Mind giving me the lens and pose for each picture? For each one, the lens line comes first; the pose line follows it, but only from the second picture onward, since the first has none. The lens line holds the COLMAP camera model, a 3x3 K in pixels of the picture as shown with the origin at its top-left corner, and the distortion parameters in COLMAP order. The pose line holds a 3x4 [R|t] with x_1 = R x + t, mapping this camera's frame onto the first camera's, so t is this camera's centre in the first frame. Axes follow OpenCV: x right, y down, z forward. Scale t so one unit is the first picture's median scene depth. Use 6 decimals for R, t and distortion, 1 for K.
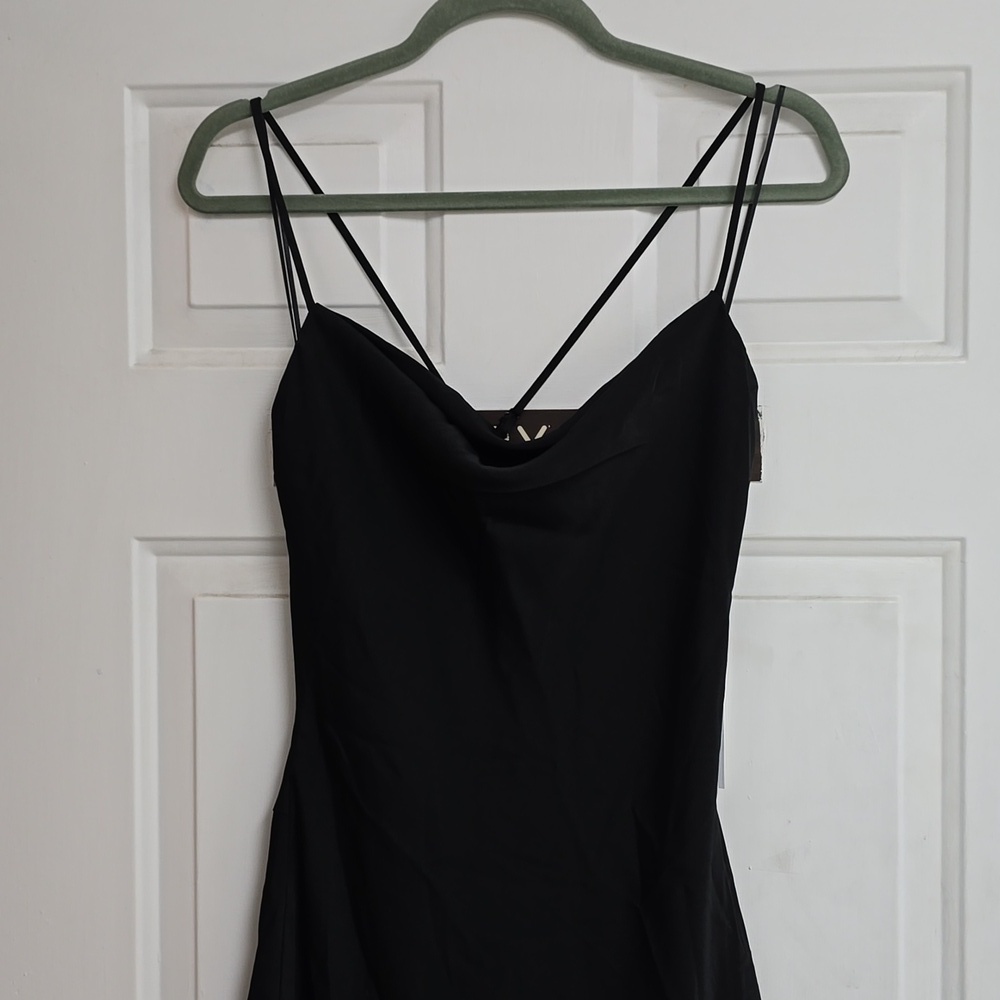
lens RADIAL K [[1446.8, 0, 506.4], [0, 1446.8, 488.6], [0, 0, 1]] dist [0.066236, 0.000000]
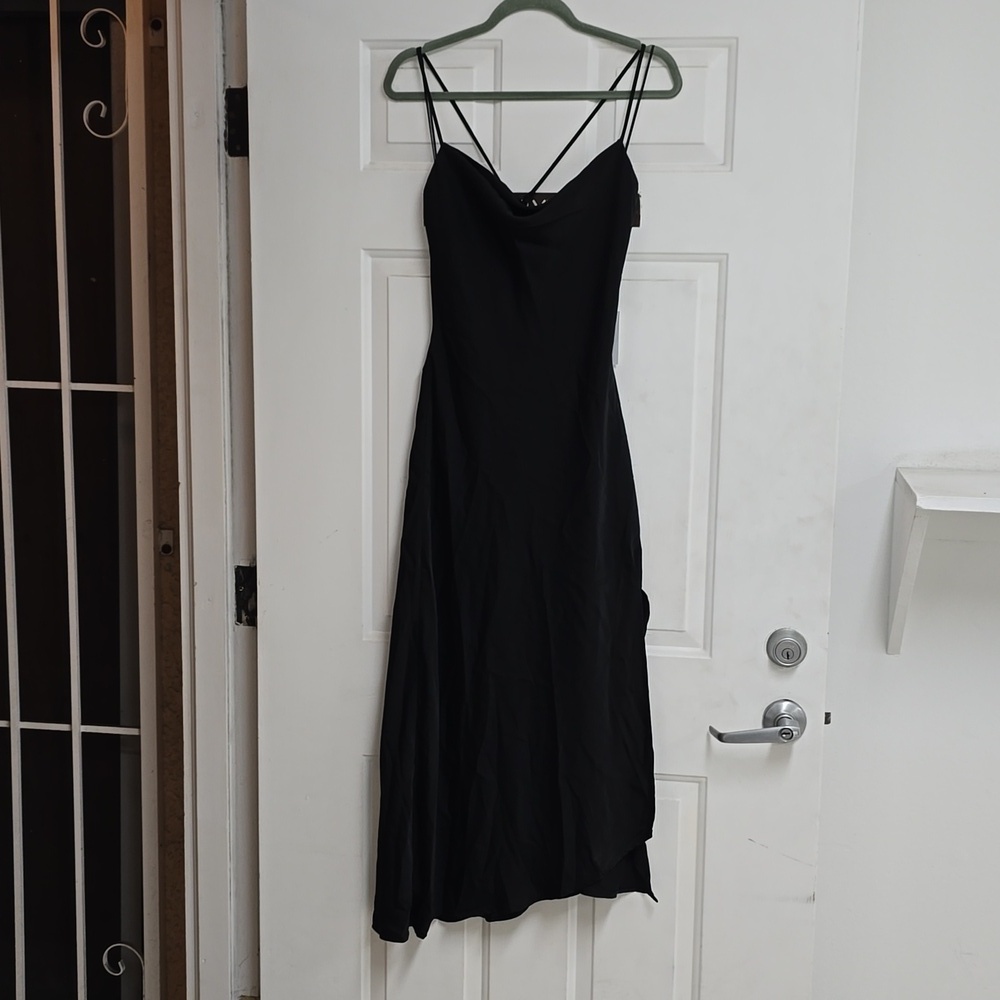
lens RADIAL K [[1446.8, 0, 495.5], [0, 1446.8, 516.1], [0, 0, 1]] dist [0.066236, 0.000000]
pose [[0.996458, 0.033520, -0.077127, 0.141415], [-0.021701, 0.988560, 0.149262, 0.107041], [0.081247, -0.147060, 0.985785, -1.300565]]
